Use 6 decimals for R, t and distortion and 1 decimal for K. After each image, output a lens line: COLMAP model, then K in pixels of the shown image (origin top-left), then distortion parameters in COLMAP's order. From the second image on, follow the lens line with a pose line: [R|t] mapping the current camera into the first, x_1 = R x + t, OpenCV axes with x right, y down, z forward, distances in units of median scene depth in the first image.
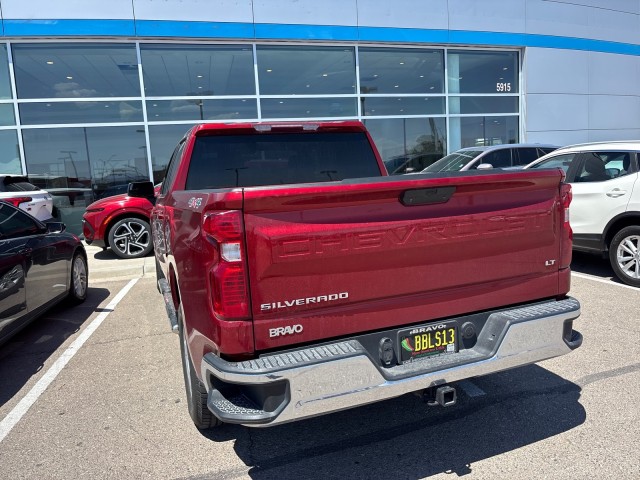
lens RADIAL K [[486.2, 0, 321.4], [0, 486.2, 231.6], [0, 0, 1]] dist [0.038539, -0.044223]
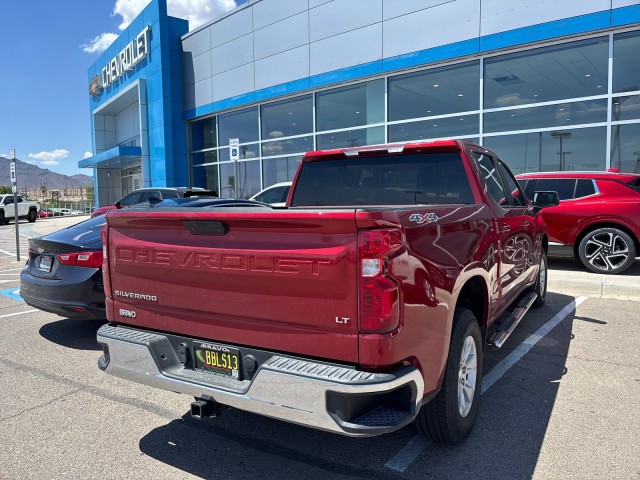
lens RADIAL K [[486.2, 0, 322.0], [0, 486.2, 231.9], [0, 0, 1]] dist [0.038539, -0.044223]
pose [[0.622191, 0.101553, -0.776251, 0.669100], [-0.107431, 0.993246, 0.043832, -0.074786], [0.775459, 0.056122, 0.628899, 0.269869]]
